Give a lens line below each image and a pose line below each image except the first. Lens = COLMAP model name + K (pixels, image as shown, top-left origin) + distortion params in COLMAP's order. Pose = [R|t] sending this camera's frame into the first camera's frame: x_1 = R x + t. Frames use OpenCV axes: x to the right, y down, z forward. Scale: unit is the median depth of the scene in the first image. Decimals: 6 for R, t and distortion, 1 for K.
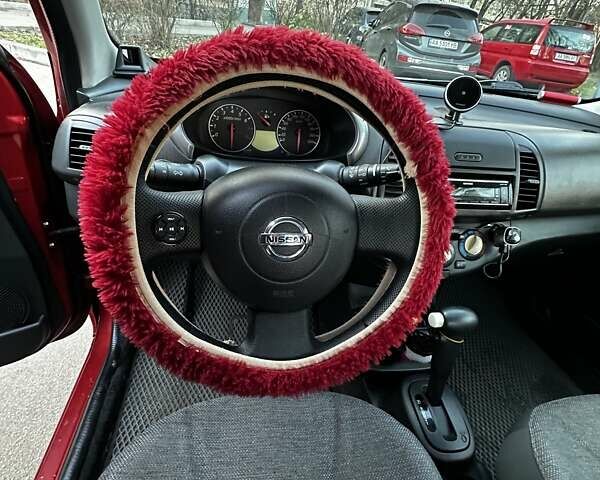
lens RADIAL K [[340.4, 0, 297.2], [0, 340.4, 236.7], [0, 0, 1]] dist [-0.000781, -0.002156]
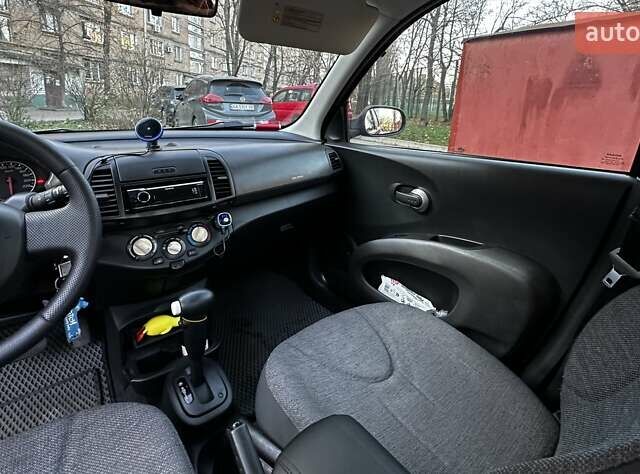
lens RADIAL K [[336.7, 0, 314.2], [0, 336.7, 175.6], [0, 0, 1]] dist [-0.002598, -0.000490]
pose [[0.857863, -0.192307, 0.476538, 0.328452], [0.334750, 0.912716, -0.234291, 0.262338], [-0.389888, 0.360511, 0.847360, -0.313937]]
